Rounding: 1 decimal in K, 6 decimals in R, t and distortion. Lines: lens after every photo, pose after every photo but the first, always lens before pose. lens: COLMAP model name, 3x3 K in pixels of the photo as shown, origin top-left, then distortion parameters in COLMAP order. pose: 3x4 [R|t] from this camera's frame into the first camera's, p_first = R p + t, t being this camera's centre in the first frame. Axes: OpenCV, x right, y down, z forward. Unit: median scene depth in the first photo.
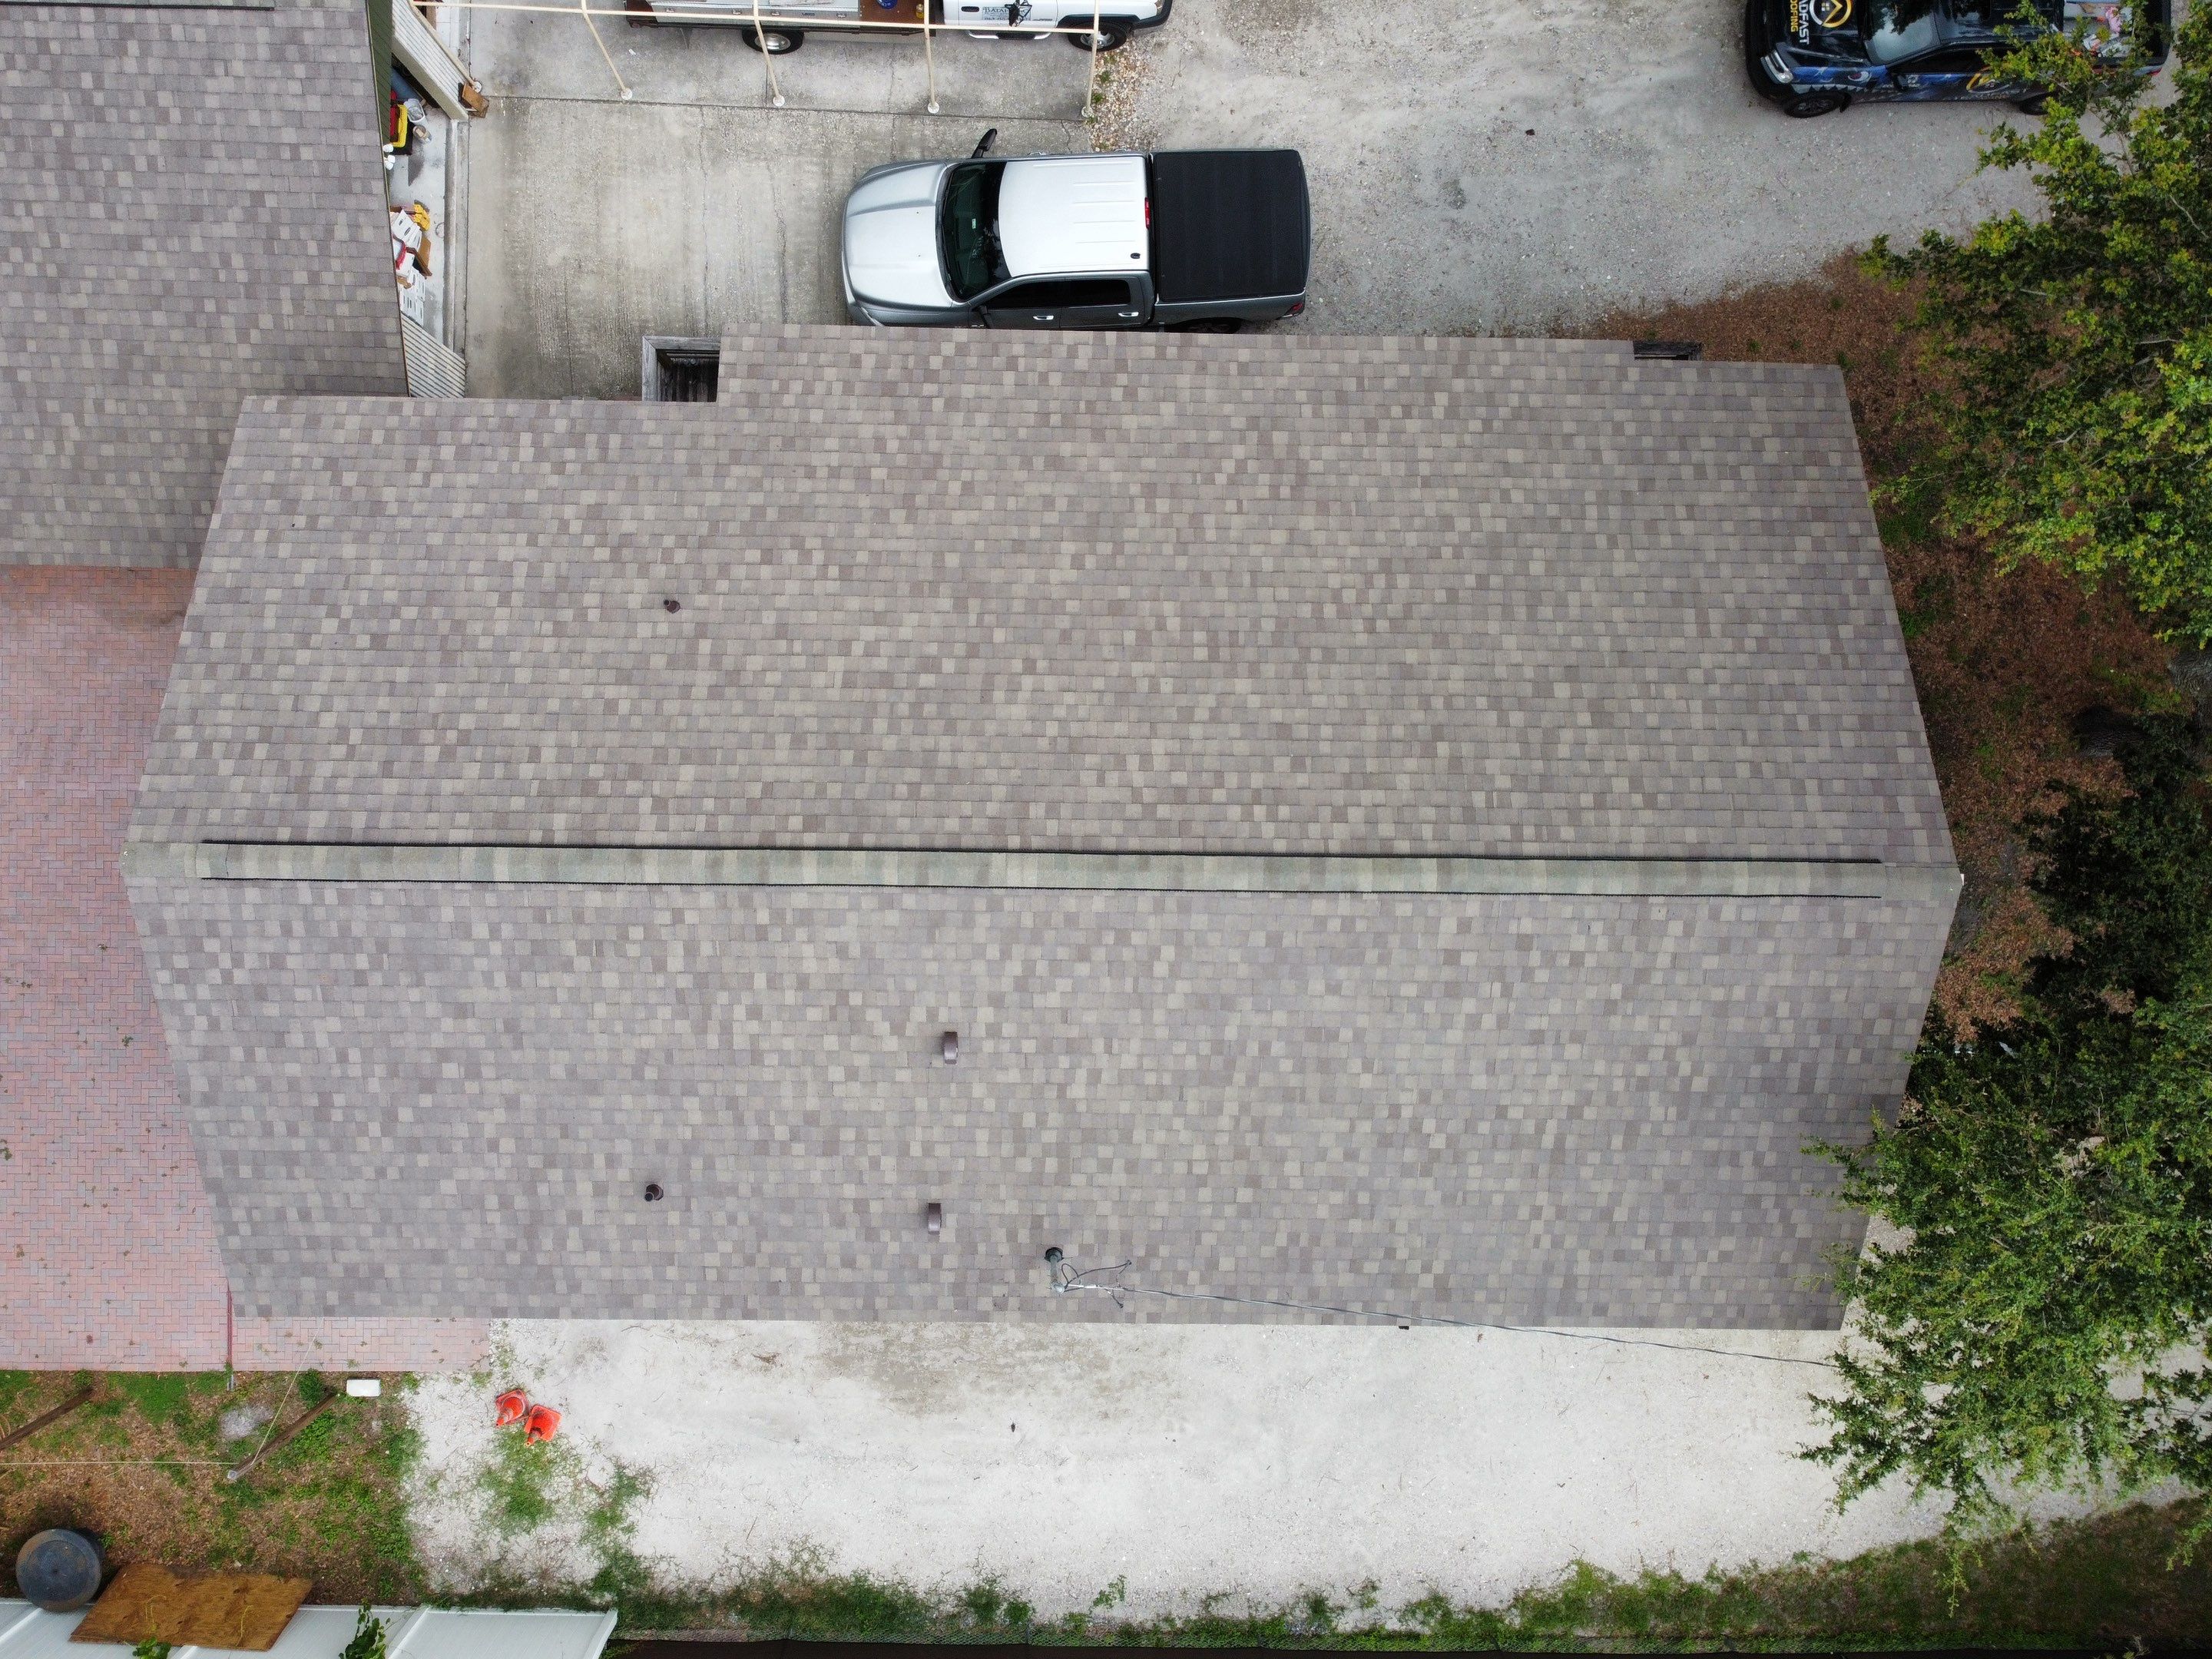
lens RADIAL K [[1680.0, 0, 1072.2], [0, 1680.0, 812.8], [0, 0, 1]] dist [0.004644, -0.007084]
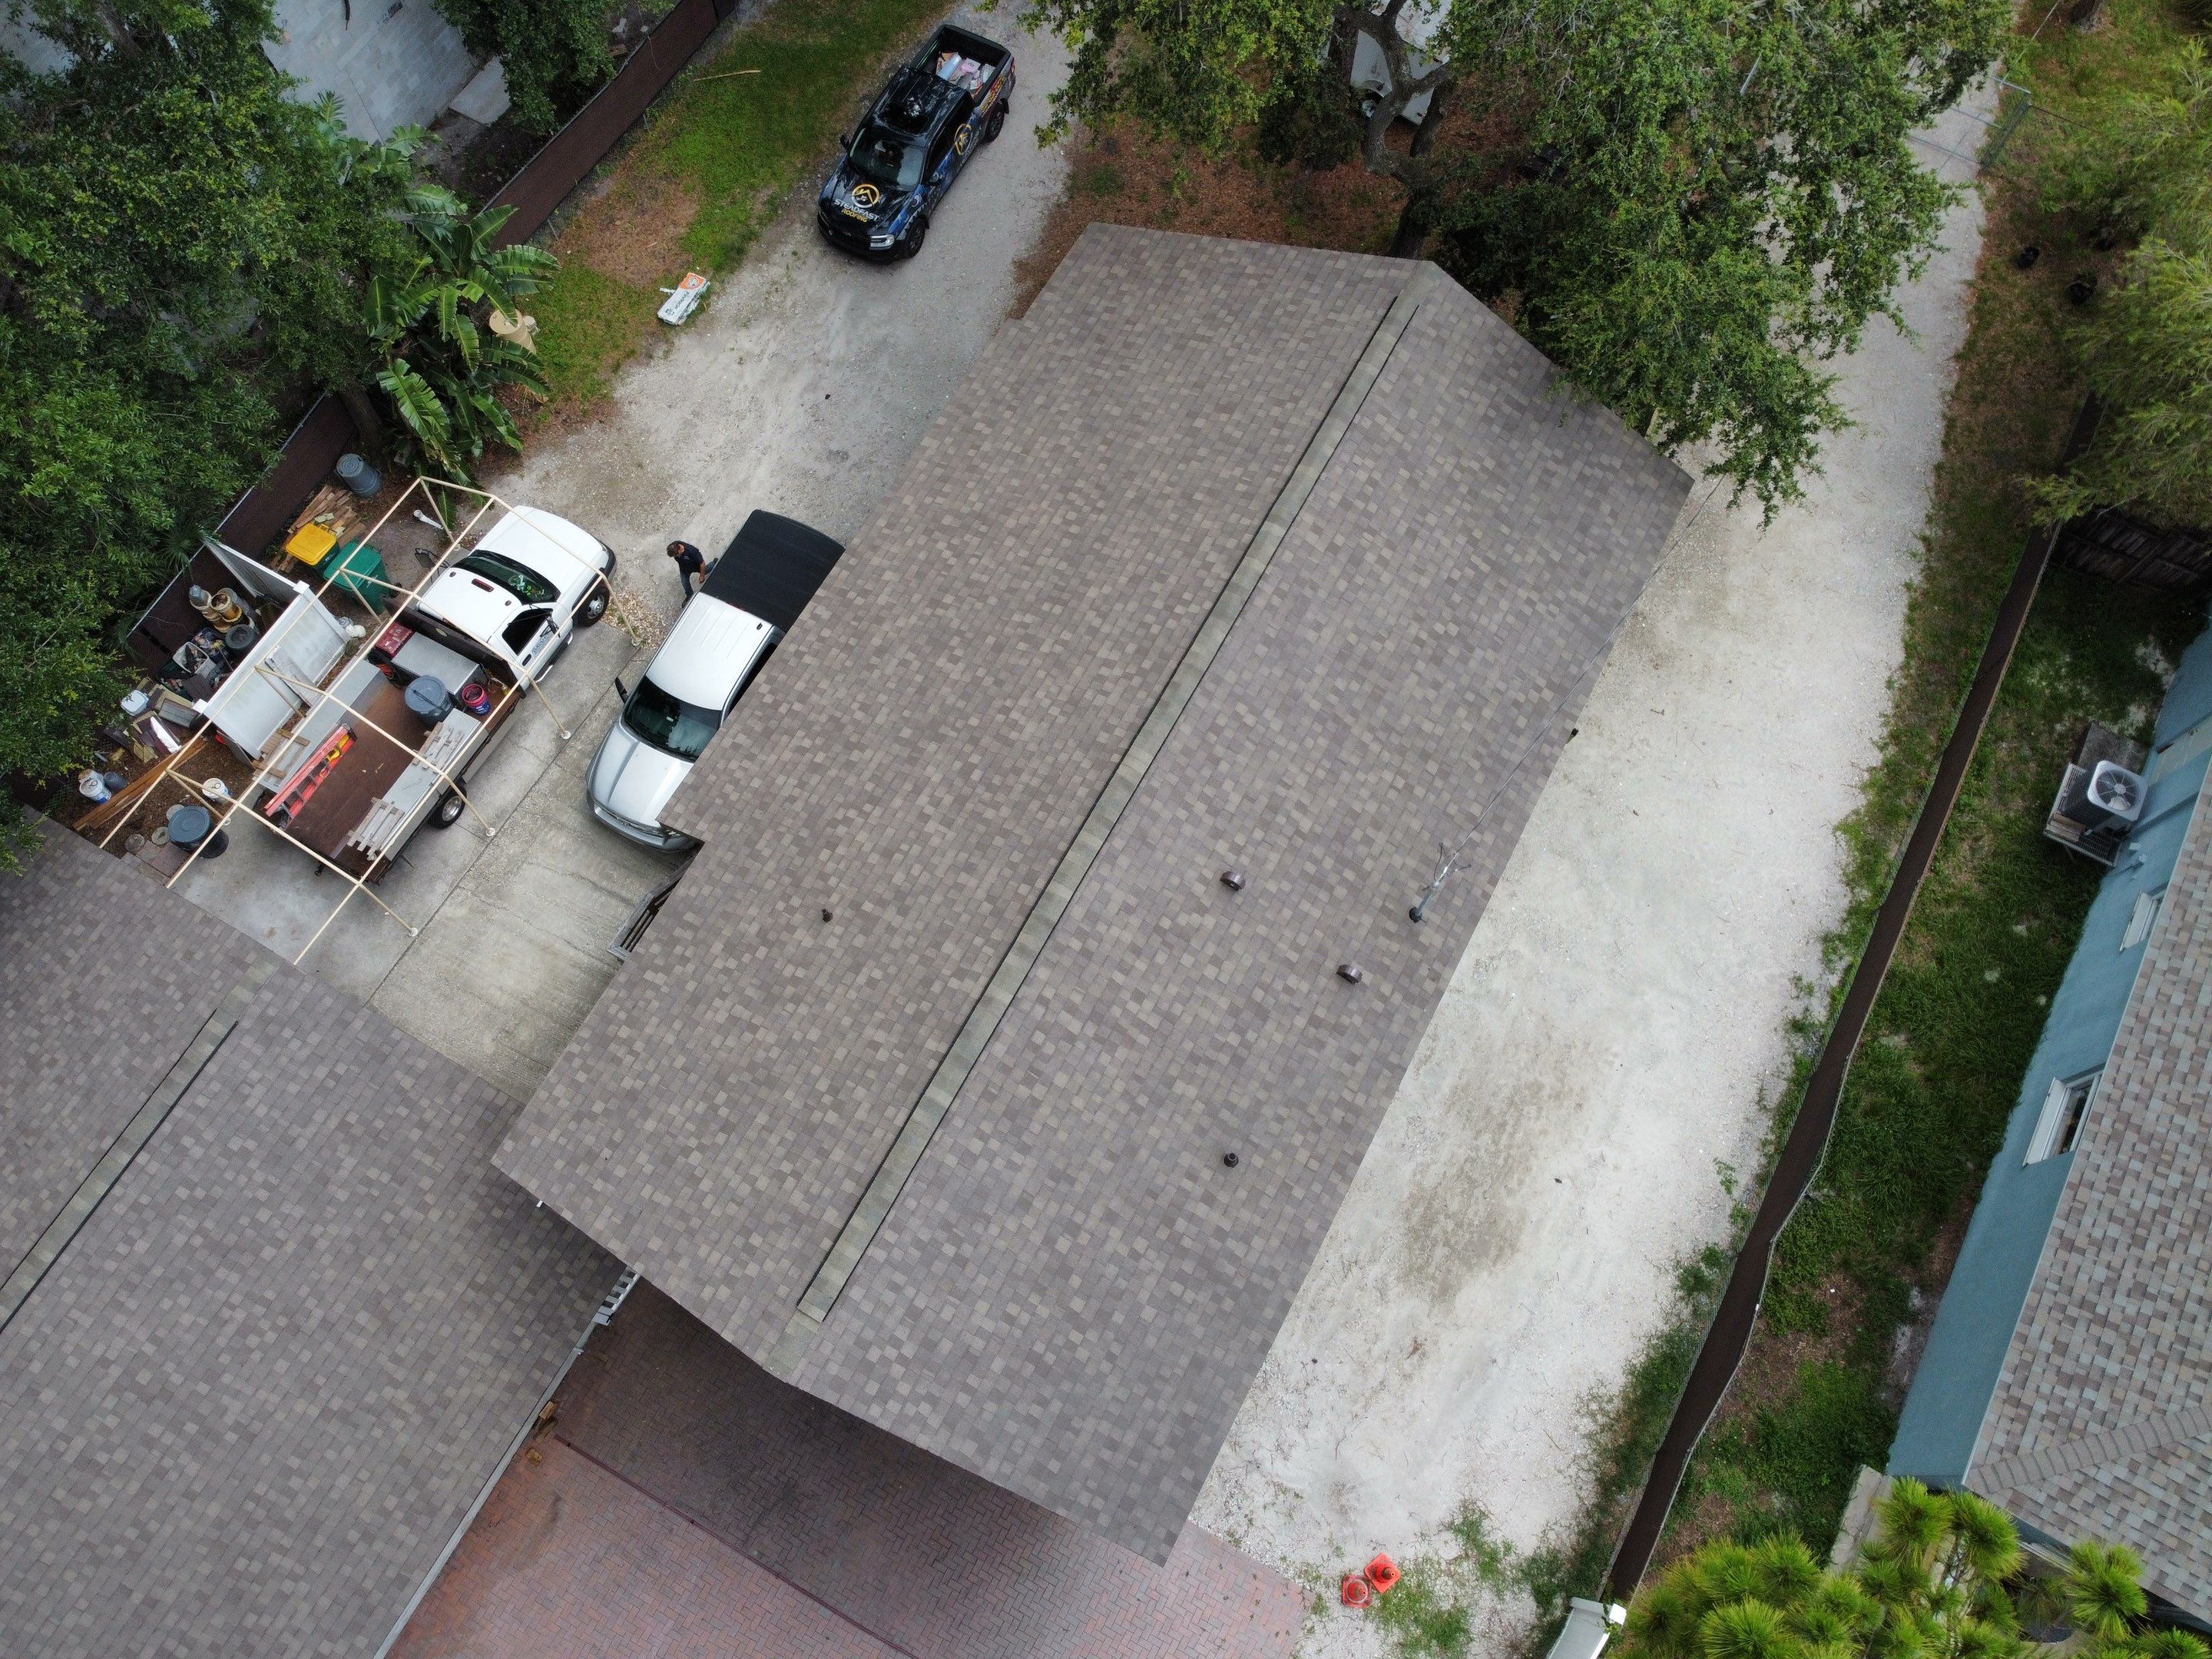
lens RADIAL K [[1680.0, 0, 1078.6], [0, 1680.0, 815.6], [0, 0, 1]] dist [0.004644, -0.007084]
pose [[0.475117, -0.821864, 0.314330, -0.464927], [0.879919, 0.442800, -0.172251, 0.222066], [0.002382, 0.358424, 0.933556, -0.215346]]
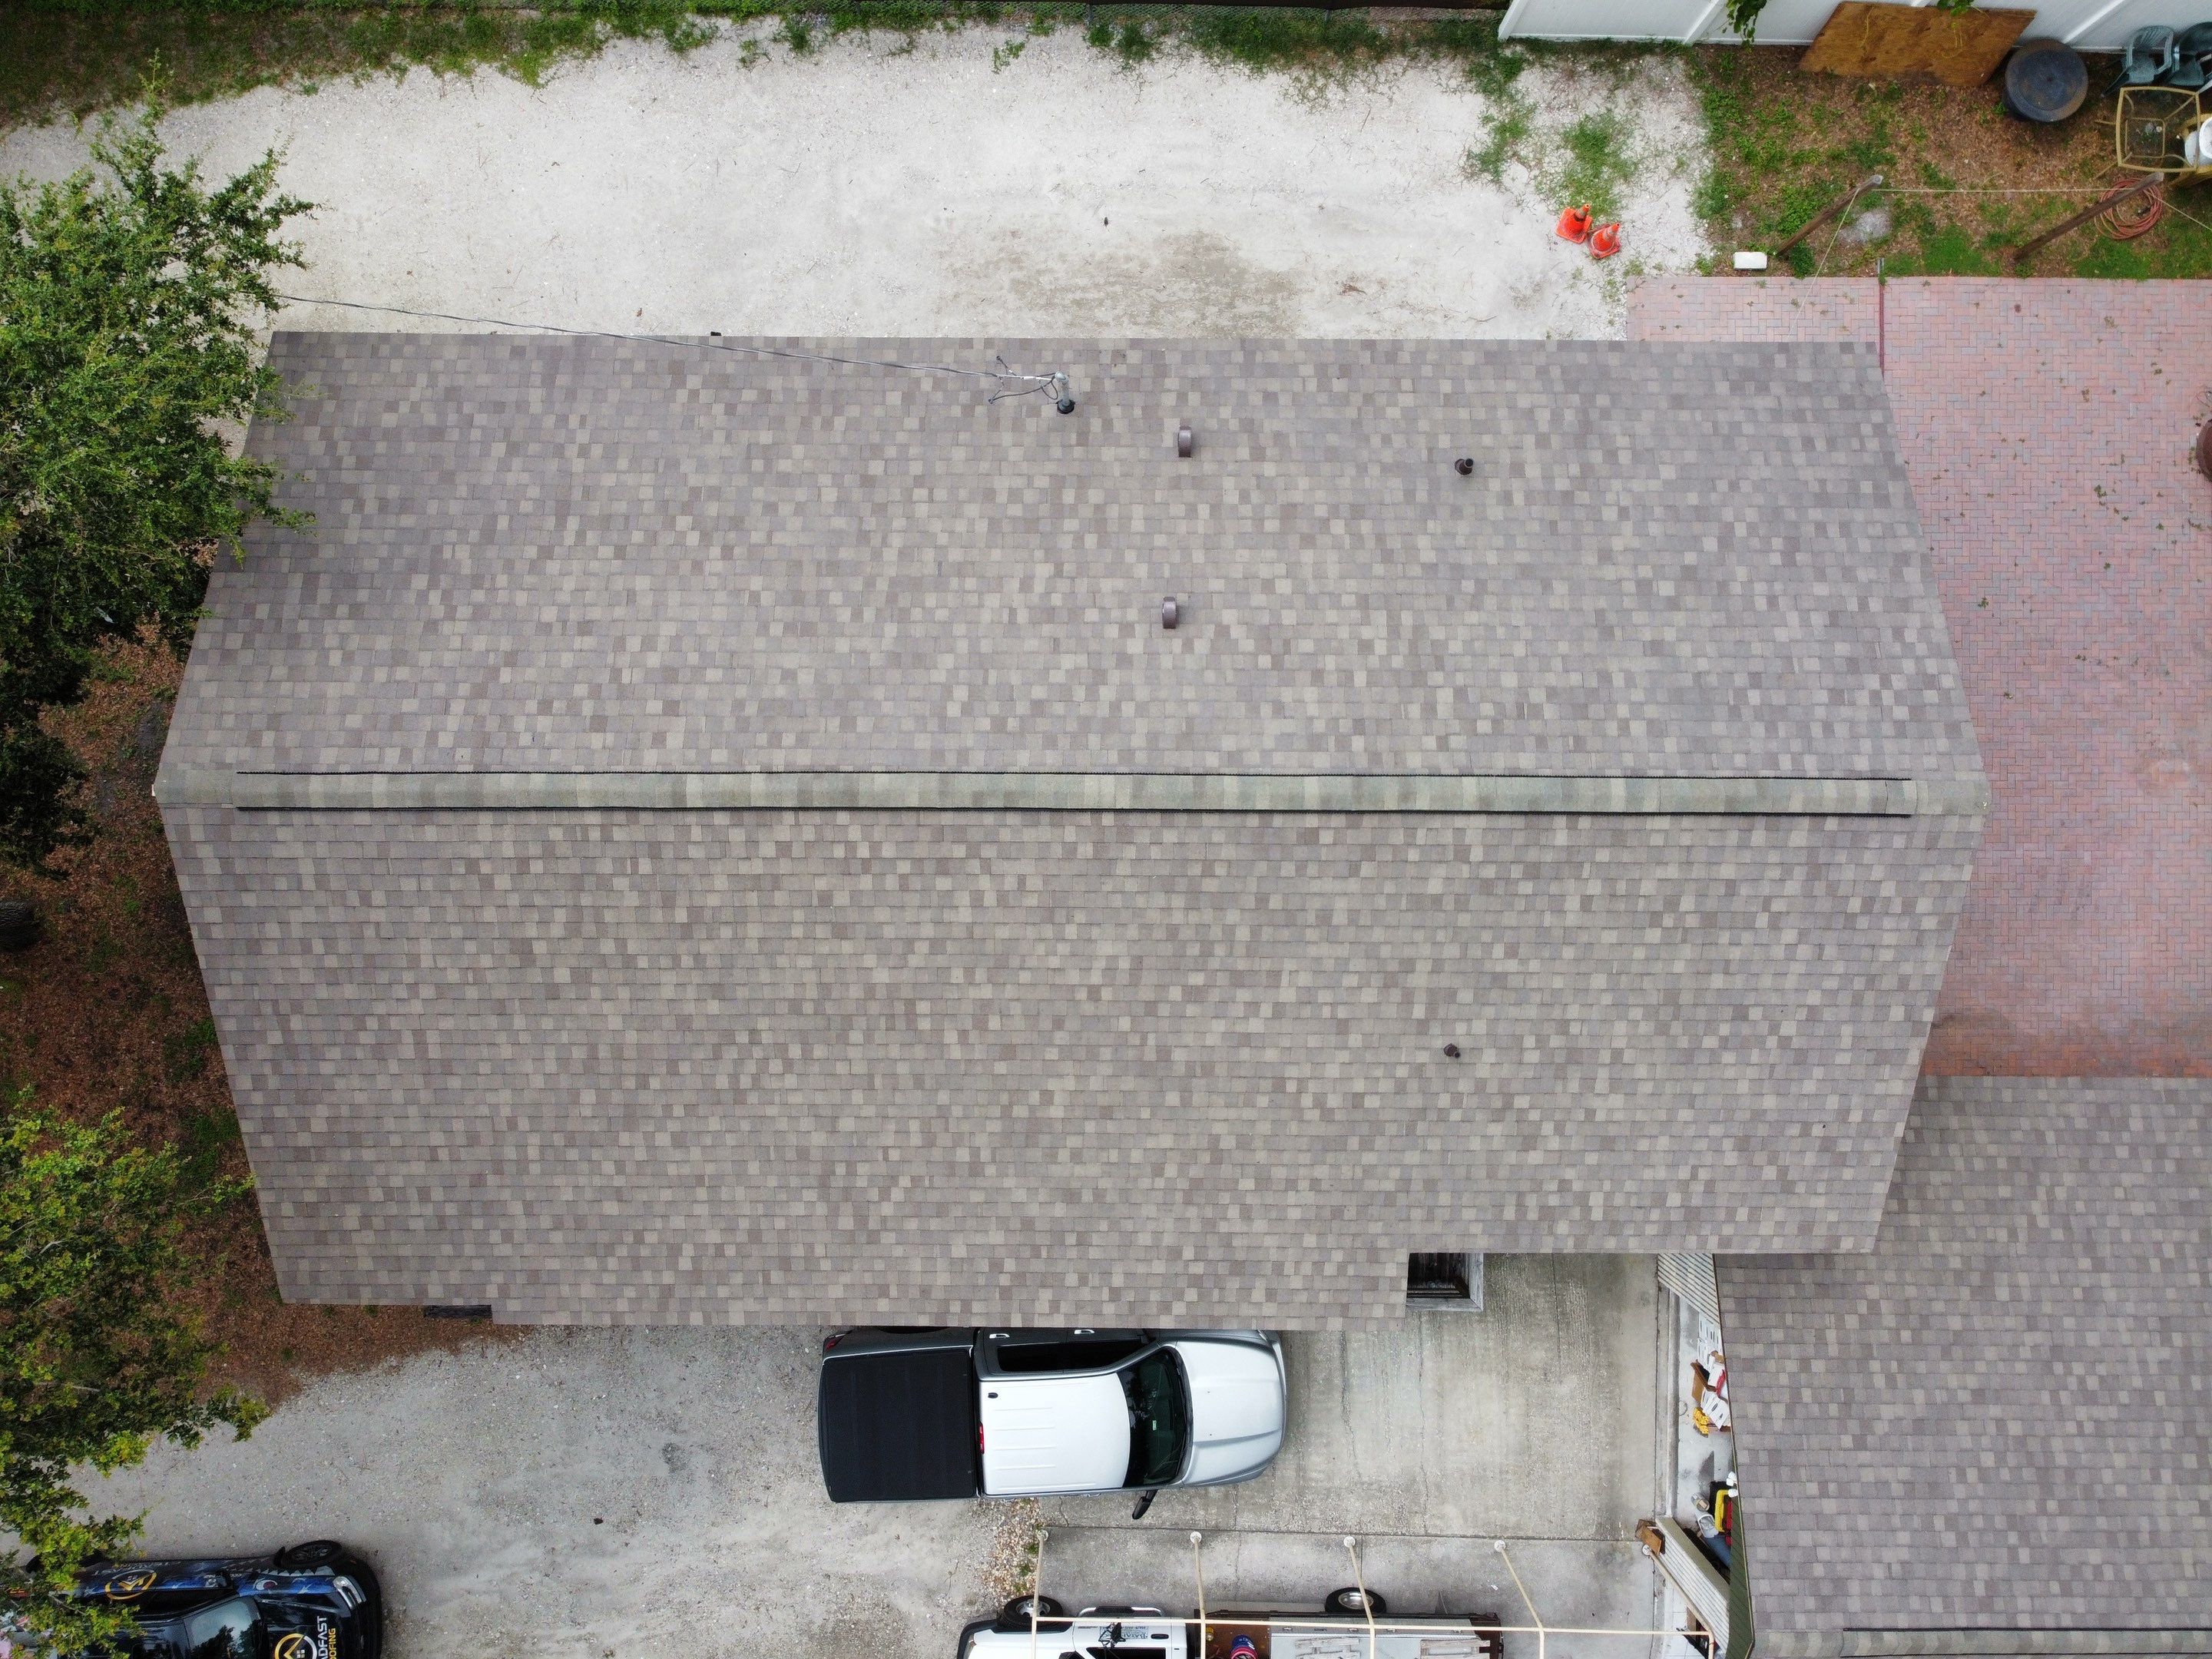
lens RADIAL K [[1680.0, 0, 1087.0], [0, 1680.0, 808.8], [0, 0, 1]] dist [0.004644, -0.007084]
pose [[-0.999758, 0.007697, -0.020605, -0.000390], [-0.007636, -0.999966, -0.003038, 0.025426], [-0.020628, -0.002880, 0.999783, -0.002164]]
